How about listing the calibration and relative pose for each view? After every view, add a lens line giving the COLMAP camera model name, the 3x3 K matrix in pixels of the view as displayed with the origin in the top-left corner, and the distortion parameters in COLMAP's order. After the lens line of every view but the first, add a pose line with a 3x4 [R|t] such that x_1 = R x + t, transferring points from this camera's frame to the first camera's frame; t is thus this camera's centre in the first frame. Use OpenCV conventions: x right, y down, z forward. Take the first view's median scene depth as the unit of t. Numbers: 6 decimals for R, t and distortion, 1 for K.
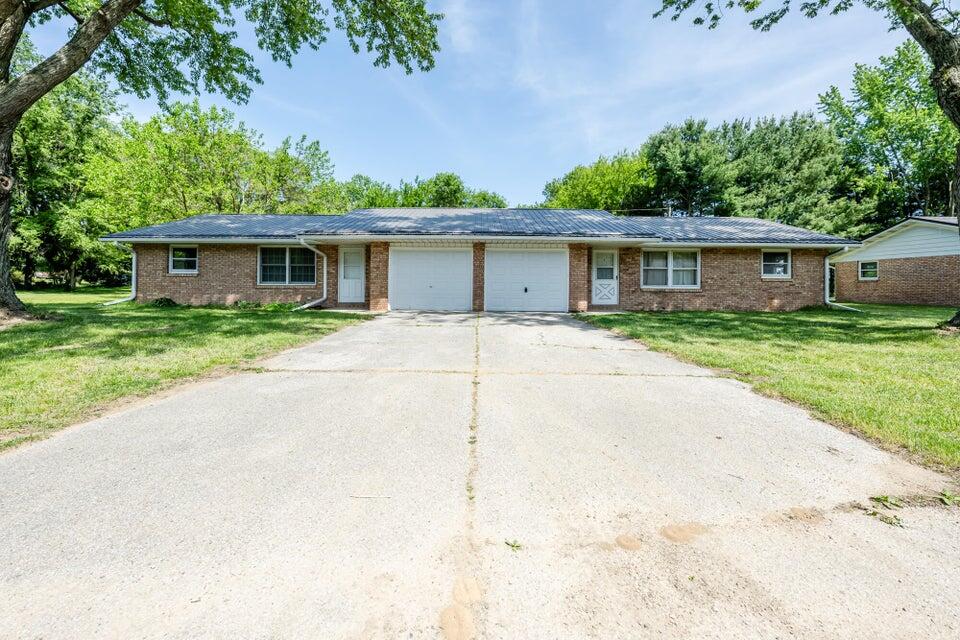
lens RADIAL K [[378.8, 0, 482.3], [0, 378.8, 309.4], [0, 0, 1]] dist [-0.000590, 0.000208]
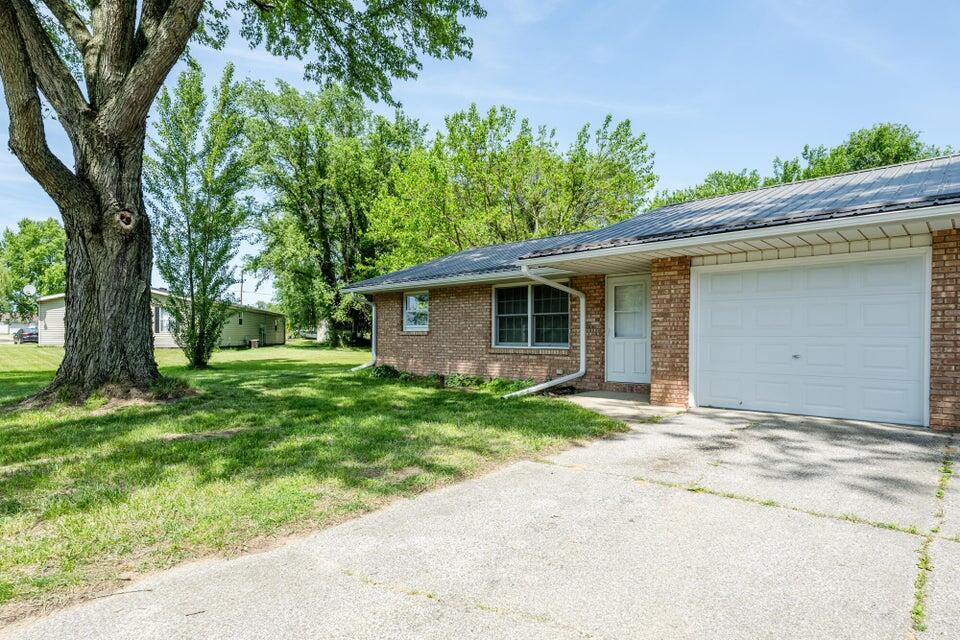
lens RADIAL K [[553.6, 0, 480.9], [0, 553.6, 343.8], [0, 0, 1]] dist [-0.002104, -0.000516]
pose [[0.751822, 0.002269, -0.659363, -0.000304], [-0.039300, 0.998370, -0.041376, -0.033406], [0.658194, 0.057020, 0.750686, 0.311452]]
